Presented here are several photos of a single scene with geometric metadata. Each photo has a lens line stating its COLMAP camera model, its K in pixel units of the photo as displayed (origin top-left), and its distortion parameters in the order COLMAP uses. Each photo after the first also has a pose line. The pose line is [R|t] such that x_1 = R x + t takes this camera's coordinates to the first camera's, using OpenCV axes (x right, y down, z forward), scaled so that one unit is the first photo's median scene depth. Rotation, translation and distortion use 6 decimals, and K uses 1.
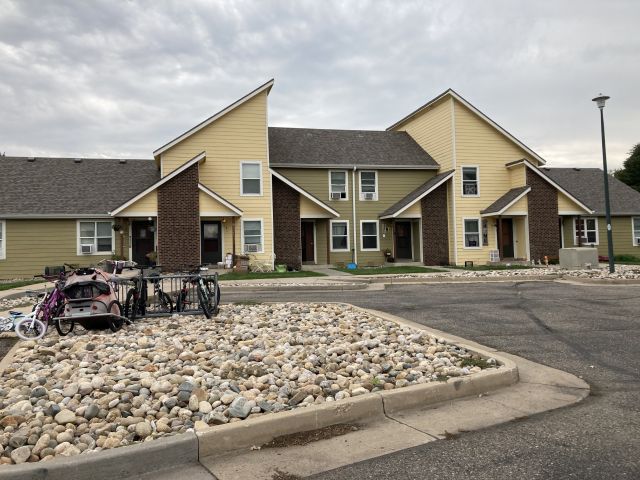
lens RADIAL K [[511.4, 0, 320.0], [0, 511.4, 240.0], [0, 0, 1]] dist [0.006478, 0.000440]
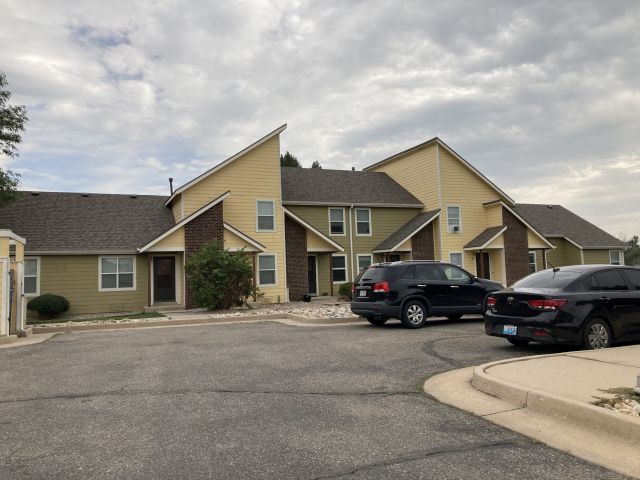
lens RADIAL K [[511.4, 0, 320.0], [0, 511.4, 240.0], [0, 0, 1]] dist [0.006478, 0.000440]
pose [[0.988270, 0.001233, 0.152709, -0.167889], [0.007527, 0.998359, -0.056772, -0.008096], [-0.152528, 0.057256, 0.986639, -0.052144]]
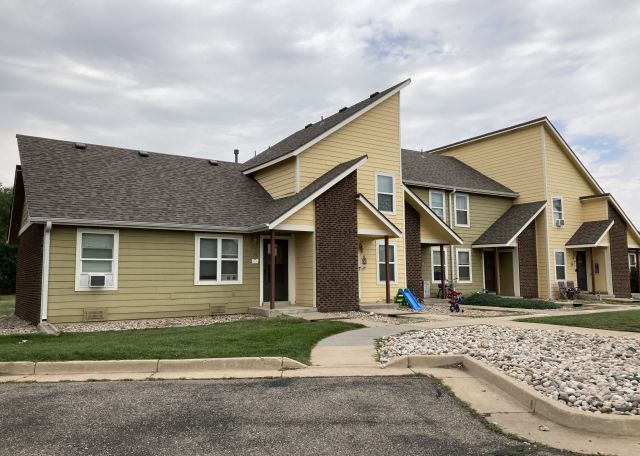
lens RADIAL K [[518.6, 0, 320.0], [0, 518.6, 228.0], [0, 0, 1]] dist [-0.046192, -0.001165]
pose [[0.950629, 0.047610, 0.306657, -0.443145], [-0.023224, 0.996305, -0.082687, 0.006429], [-0.309461, 0.071483, 0.948222, 0.223009]]
